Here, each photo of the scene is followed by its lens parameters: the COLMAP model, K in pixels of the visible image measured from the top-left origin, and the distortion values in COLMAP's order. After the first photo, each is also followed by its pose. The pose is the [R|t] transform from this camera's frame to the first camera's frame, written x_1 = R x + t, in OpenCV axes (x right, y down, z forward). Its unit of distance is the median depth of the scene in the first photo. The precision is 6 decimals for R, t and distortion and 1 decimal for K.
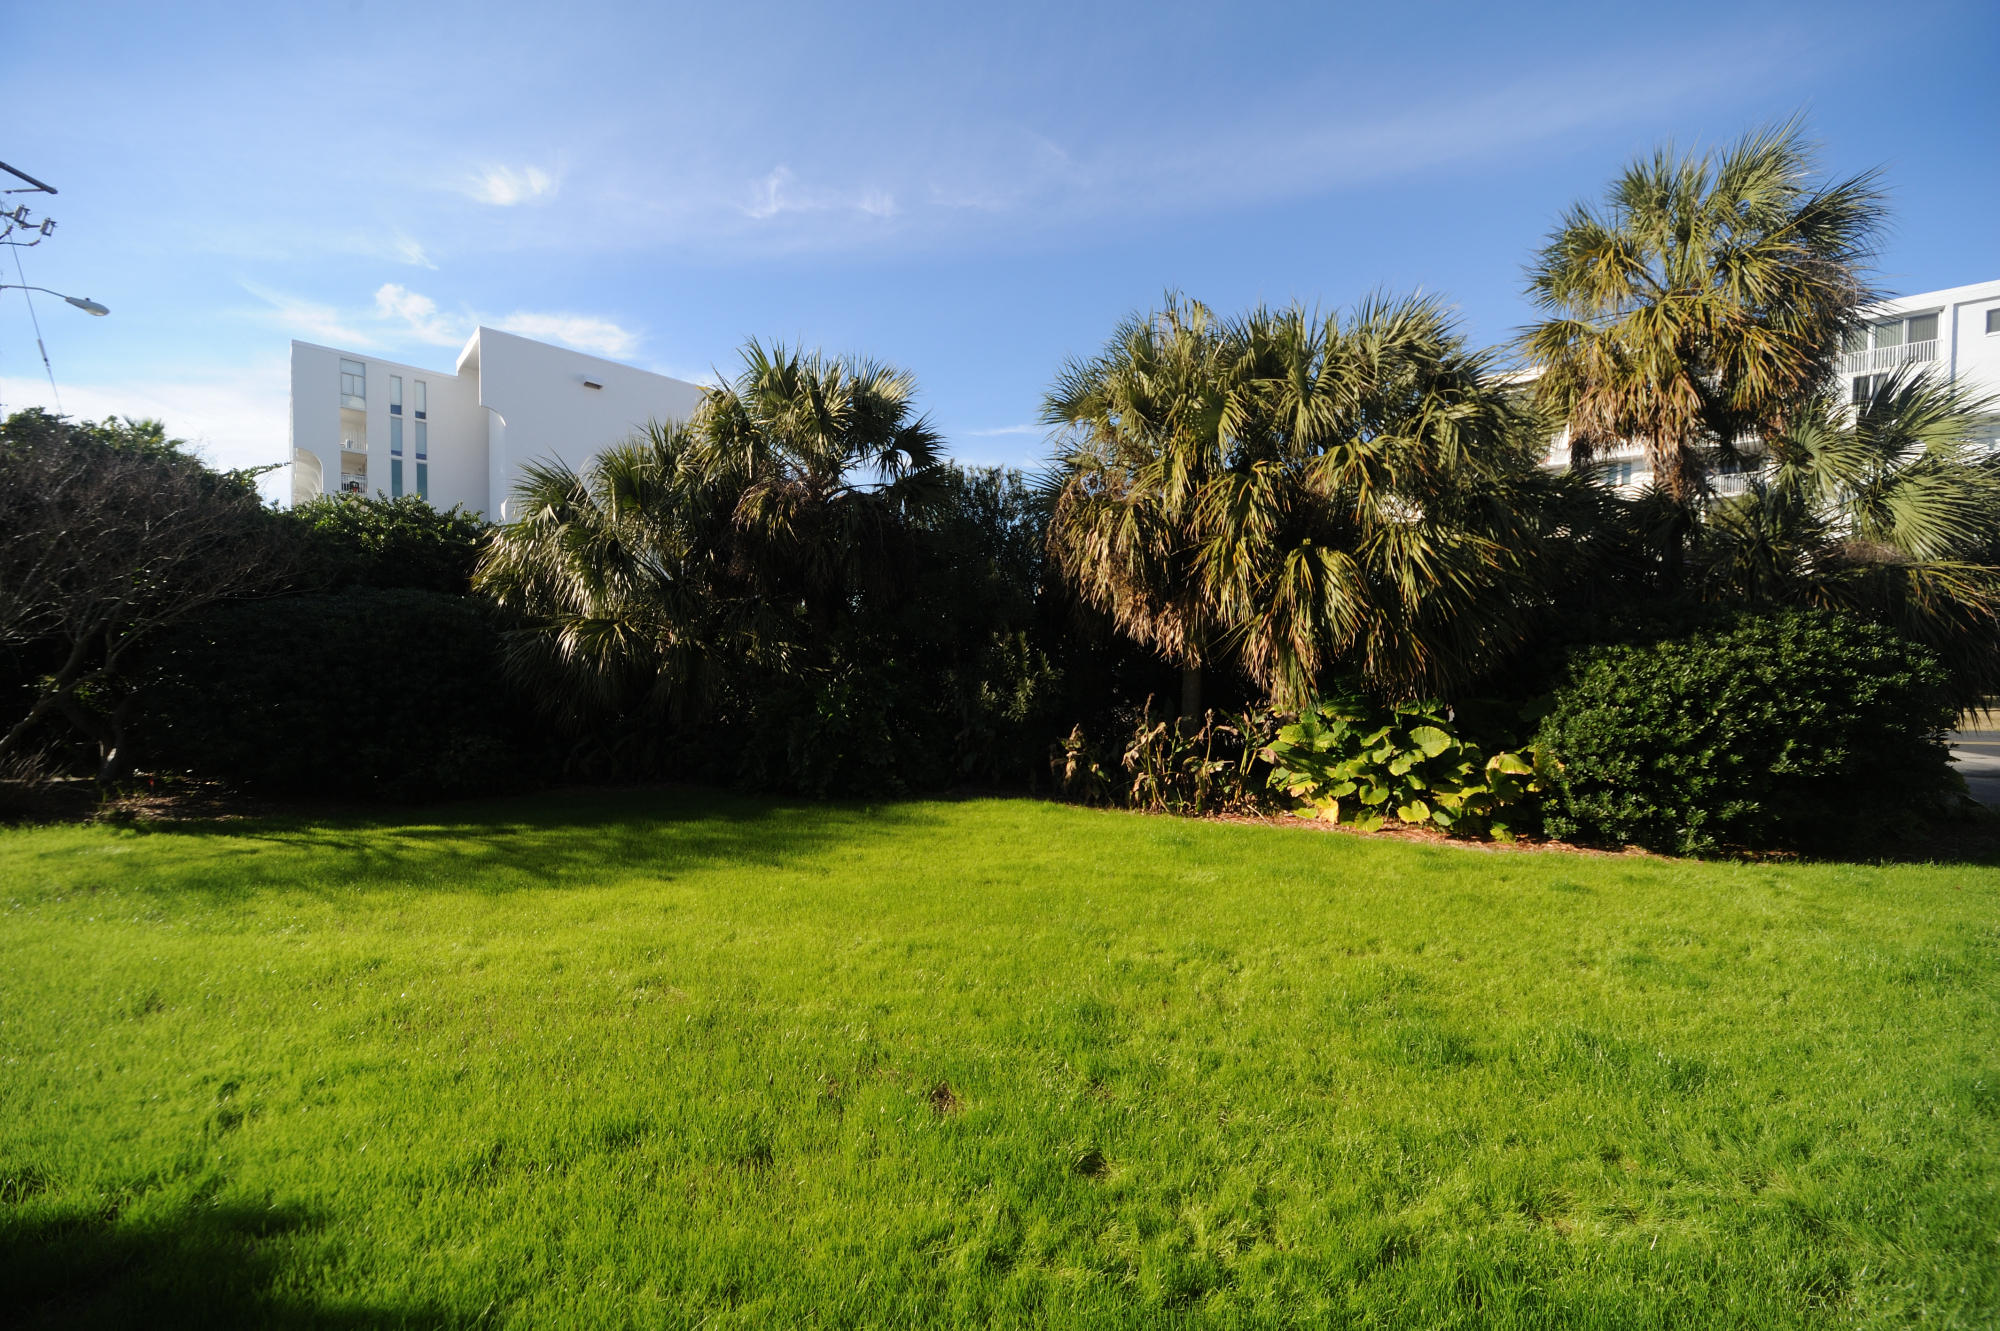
lens RADIAL K [[700.0, 0, 1009.5], [0, 700.0, 675.1], [0, 0, 1]] dist [-0.015142, 0.000142]
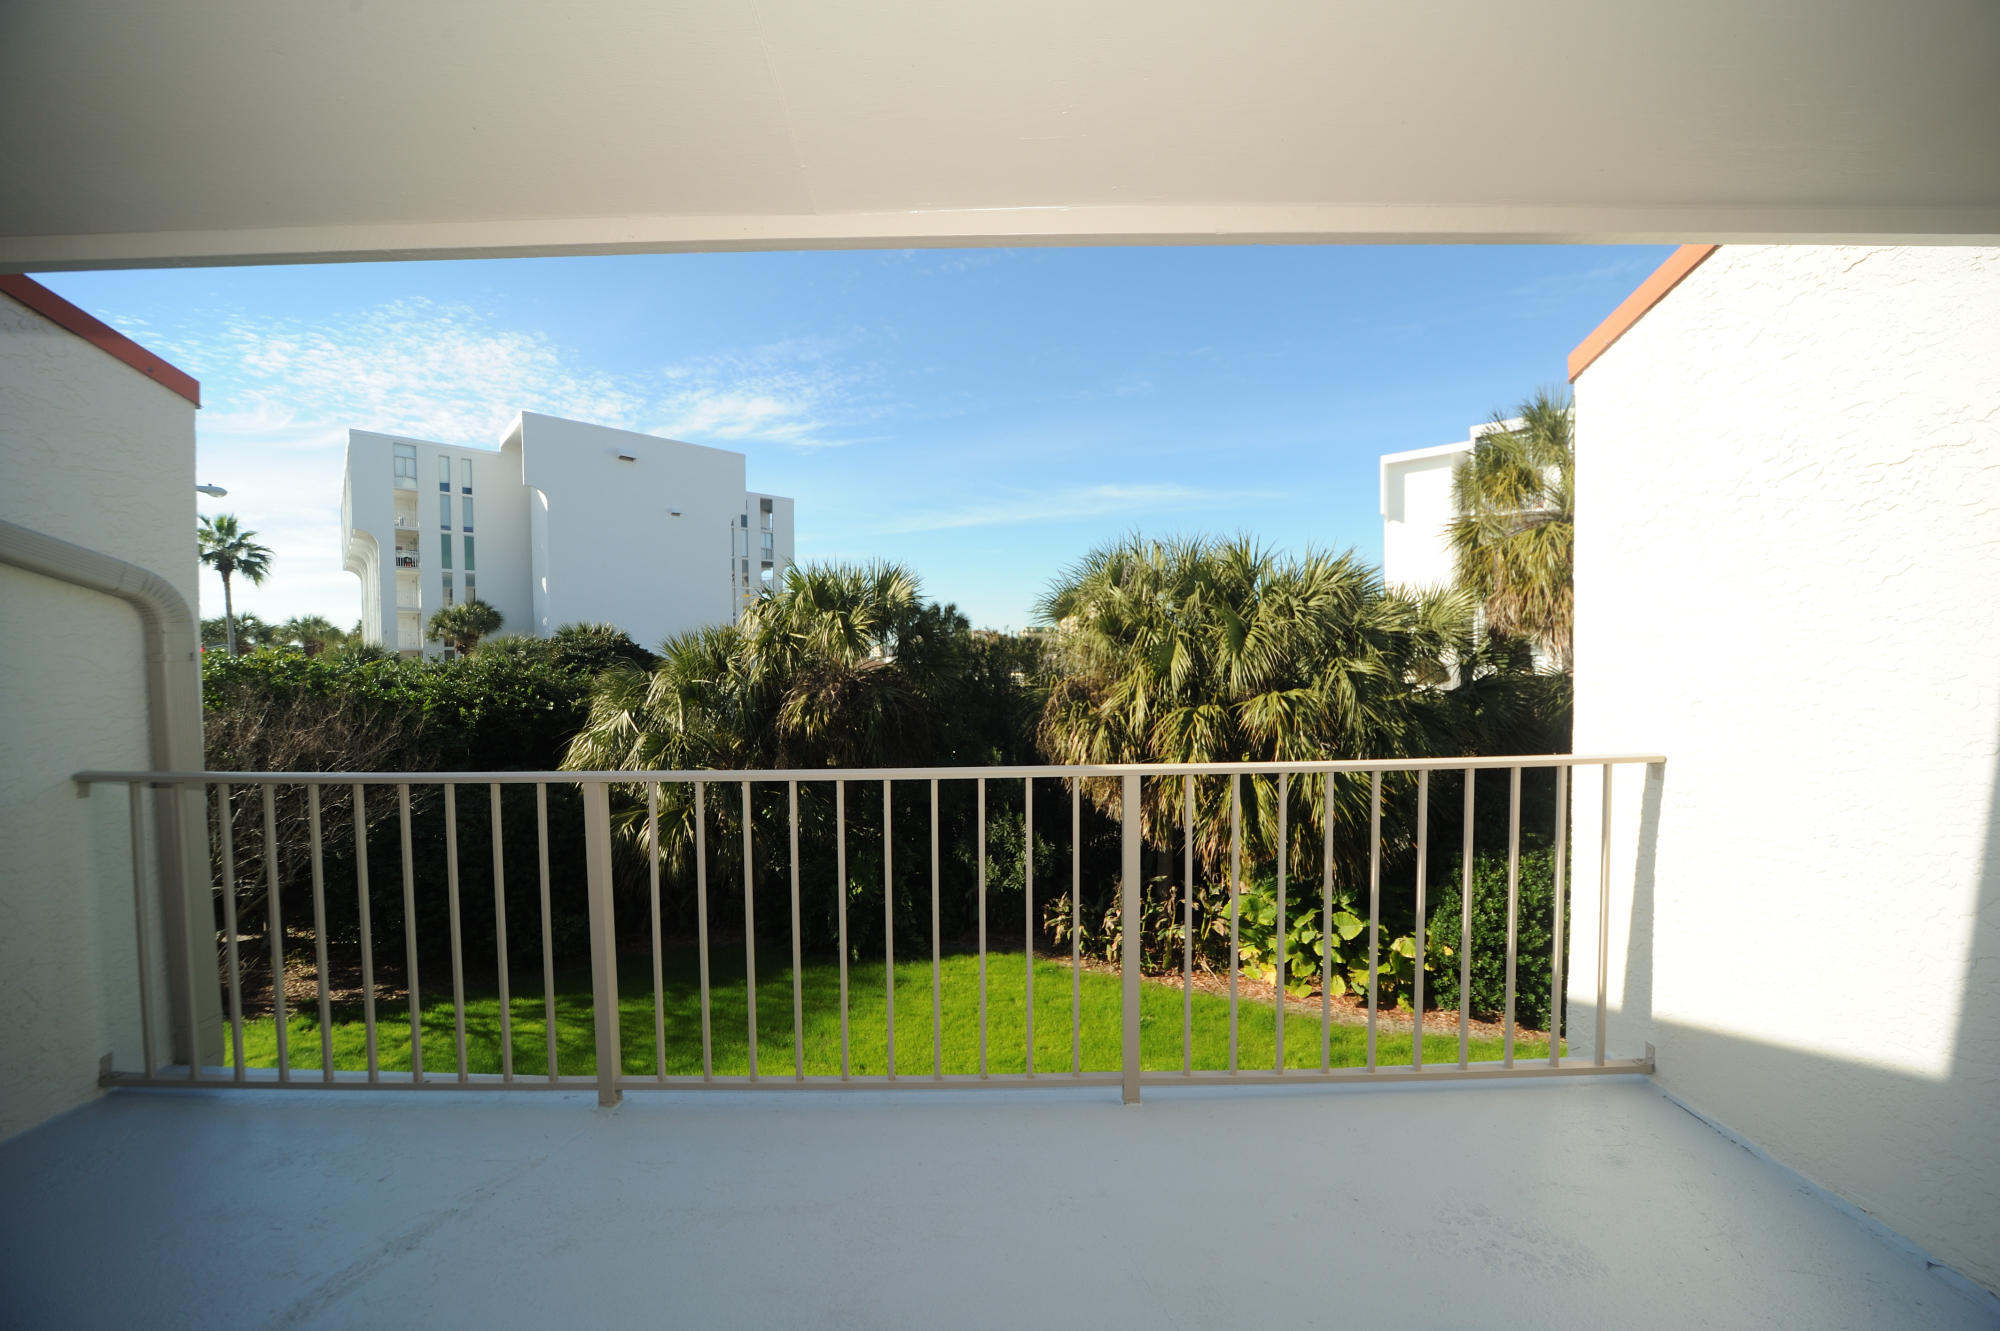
lens RADIAL K [[699.8, 0, 1018.1], [0, 699.8, 669.5], [0, 0, 1]] dist [-0.015796, 0.000436]
pose [[0.999526, -0.023970, -0.019325, 0.052360], [0.023661, 0.999591, -0.016074, -0.322751], [0.019702, 0.015609, 0.999684, -0.229436]]
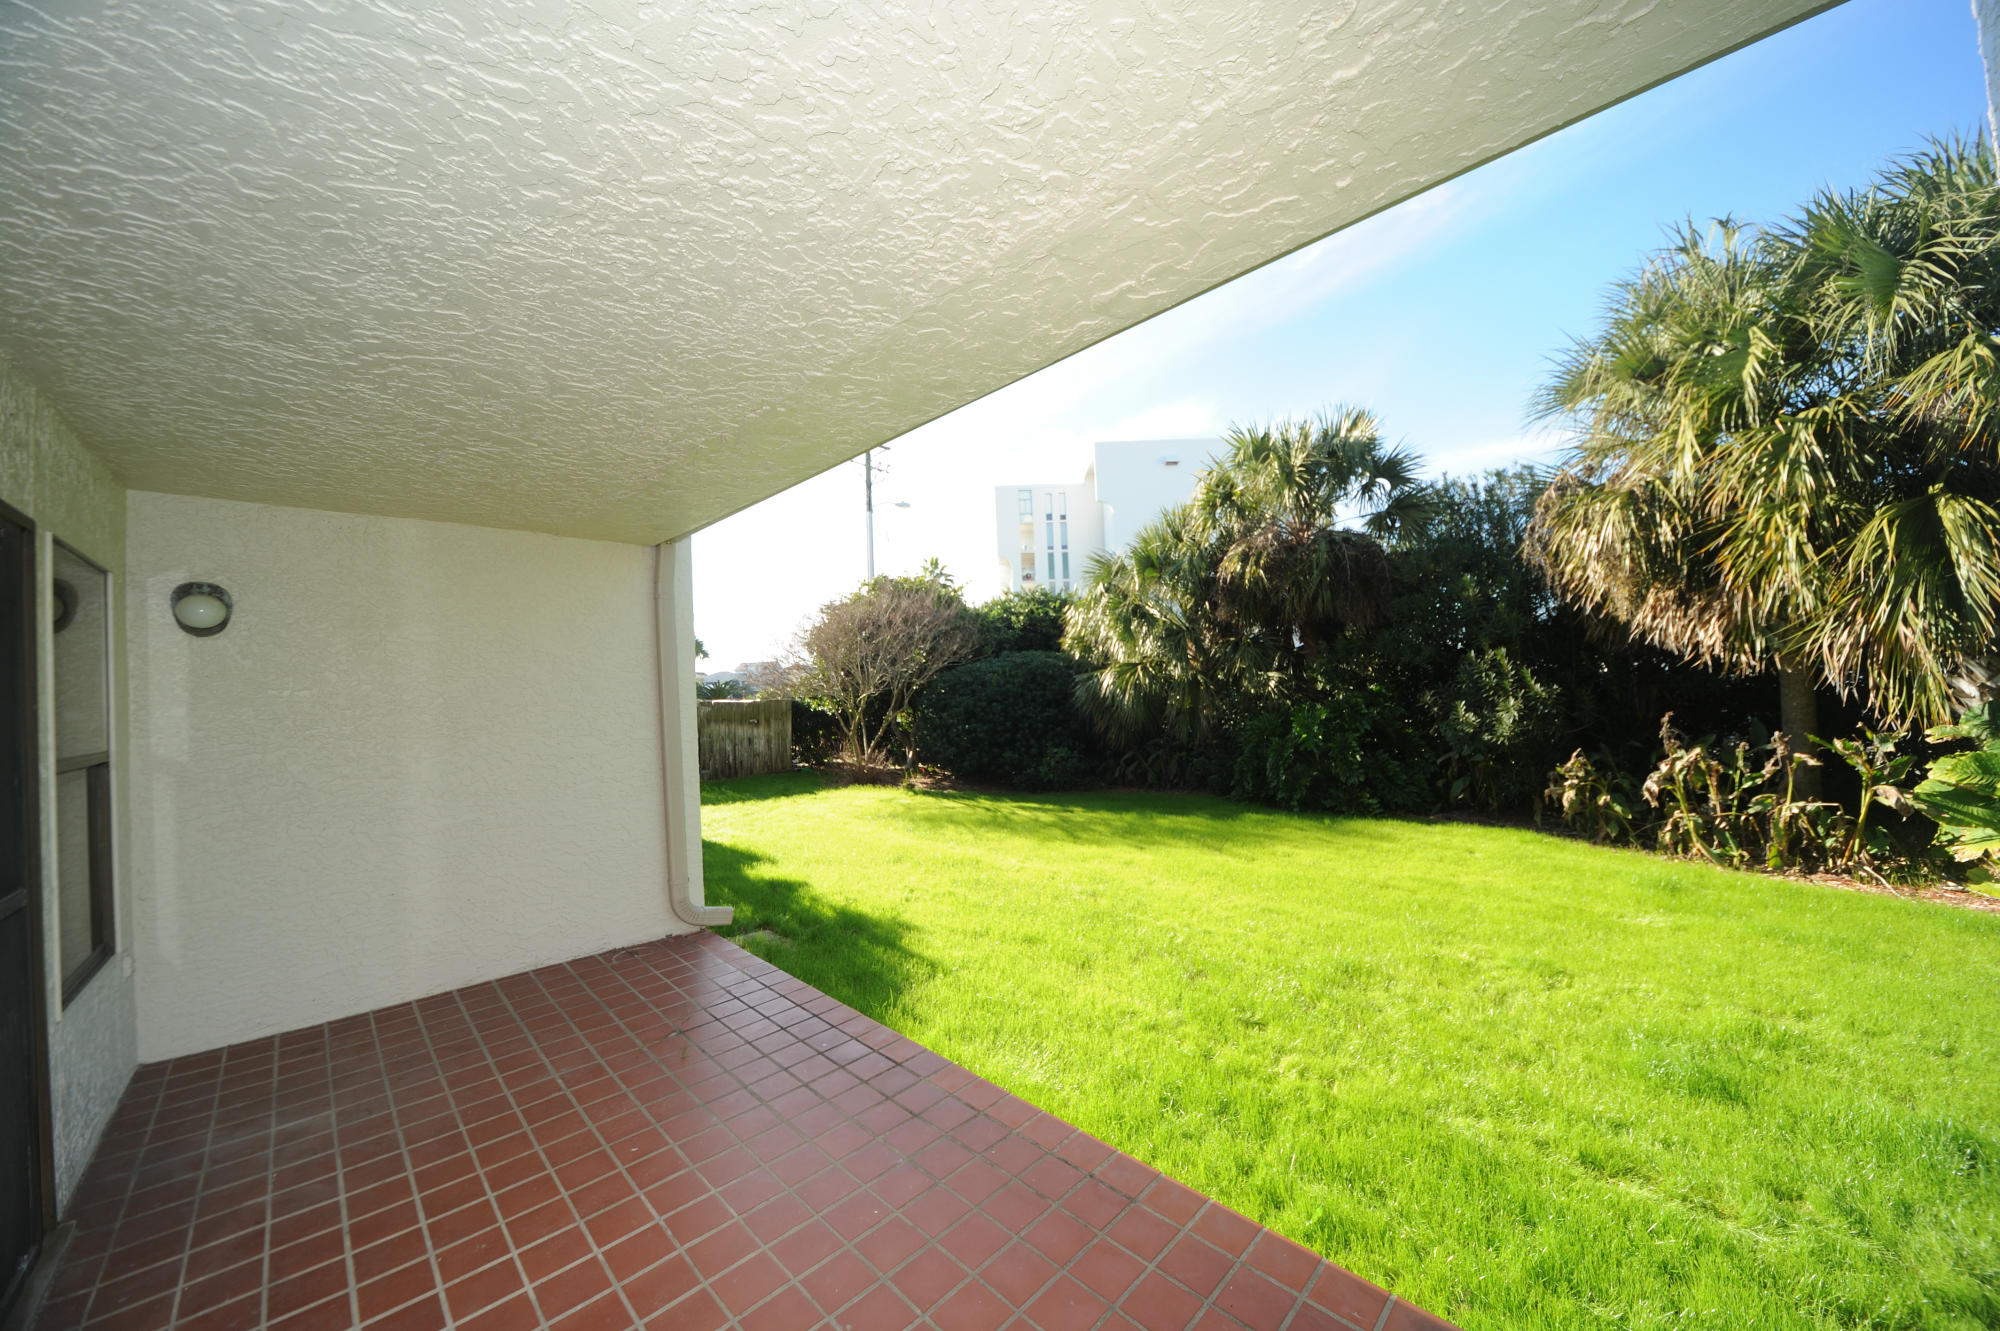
lens RADIAL K [[699.8, 0, 1018.1], [0, 699.8, 669.5], [0, 0, 1]] dist [-0.015796, 0.000436]
pose [[0.701554, -0.056530, -0.710370, 0.247148], [0.022039, 0.998093, -0.057660, 0.005918], [0.712275, 0.024795, 0.701462, -0.121004]]
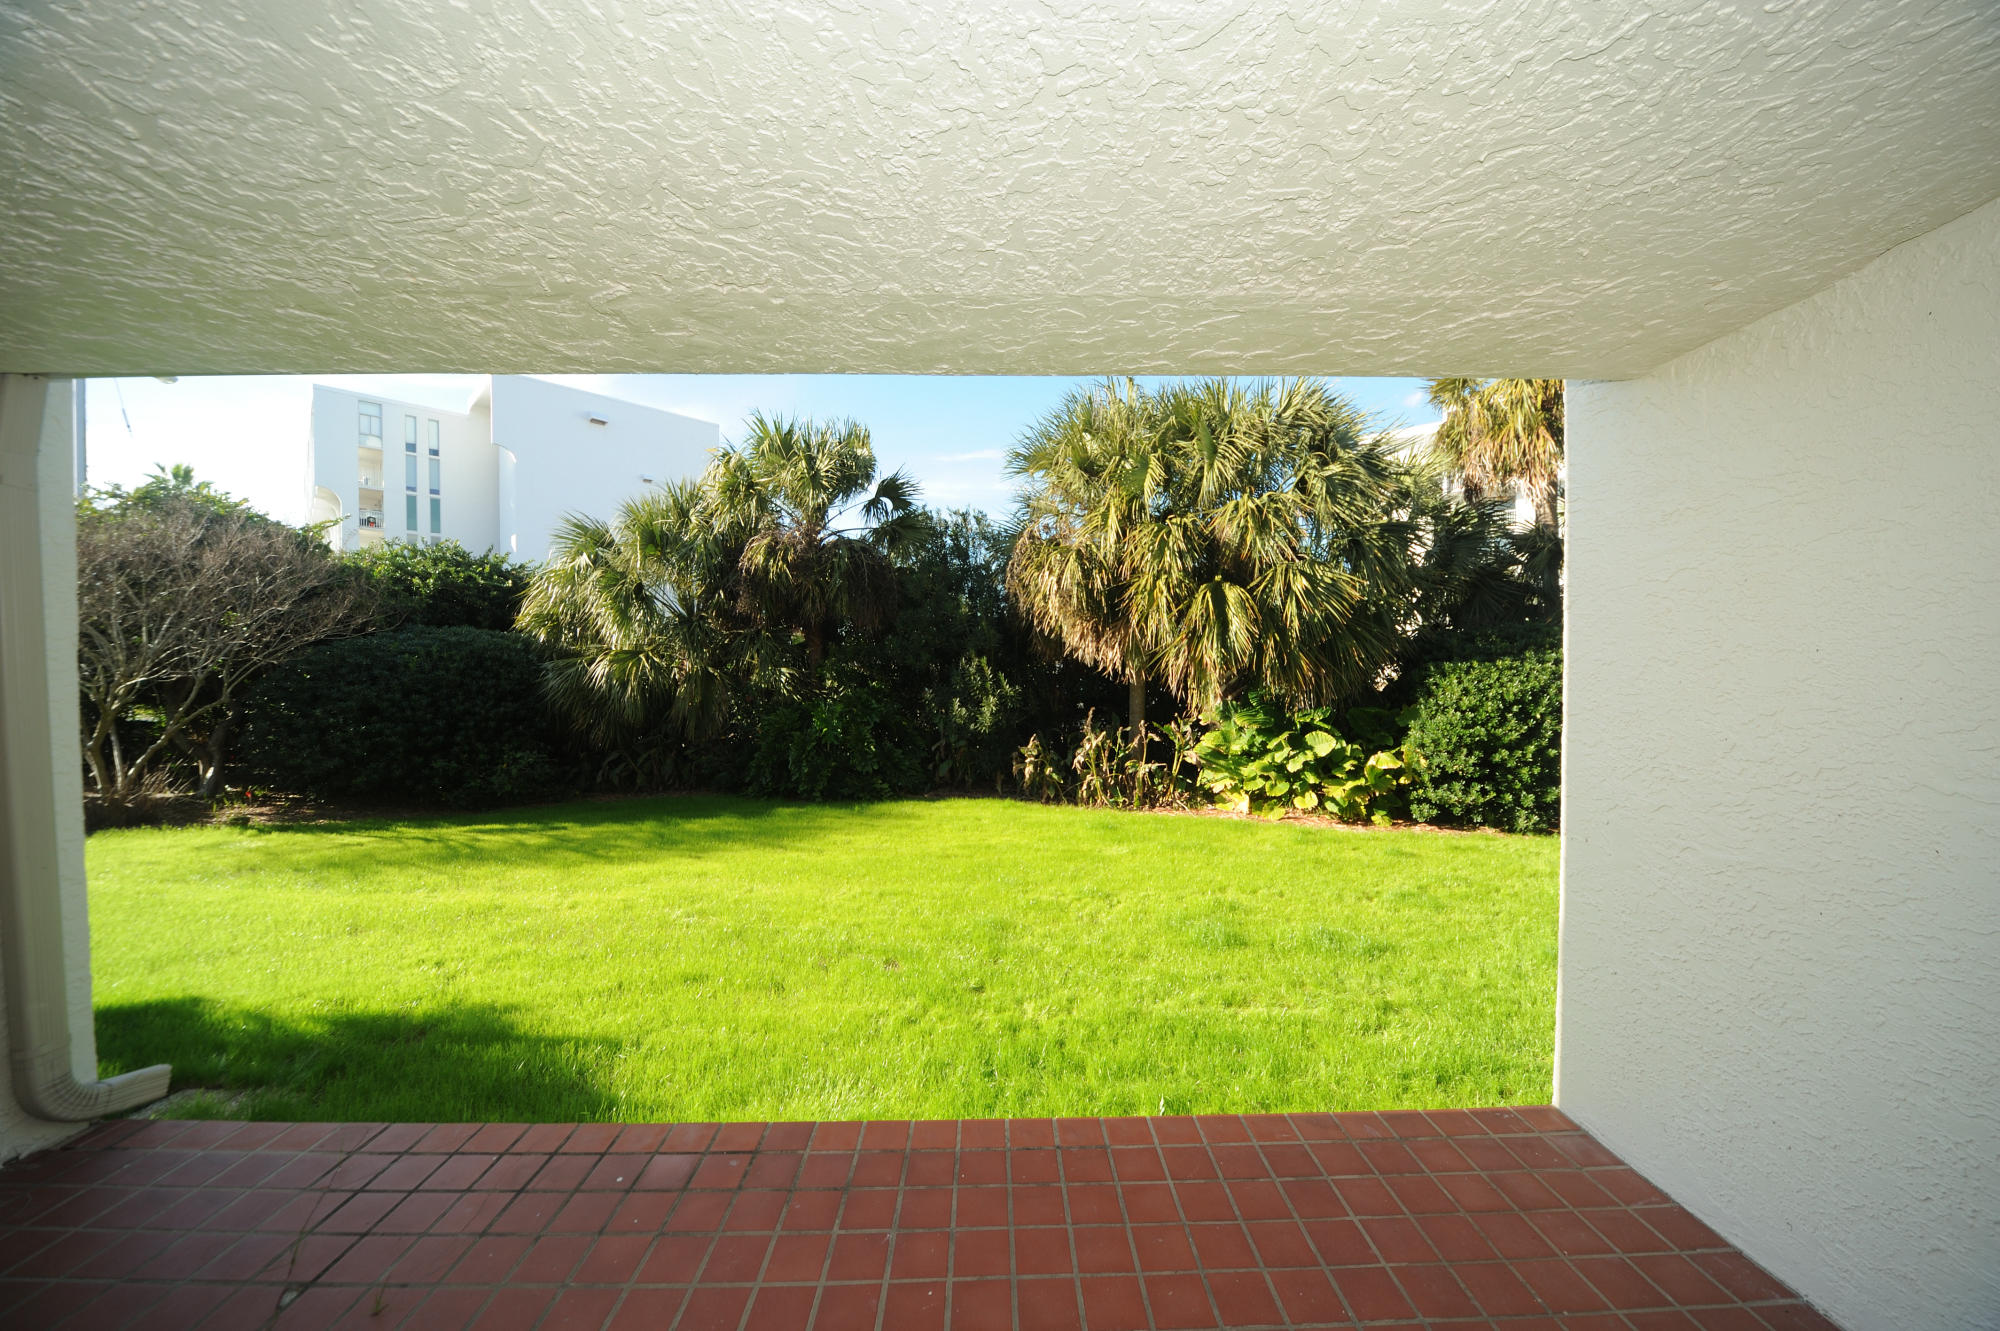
lens RADIAL K [[698.8, 0, 1005.5], [0, 698.8, 680.0], [0, 0, 1]] dist [-0.015051, 0.000231]
pose [[0.999887, -0.014857, -0.002500, 0.057701], [0.014811, 0.999737, -0.017527, -0.001390], [0.002759, 0.017488, 0.999843, -0.193456]]
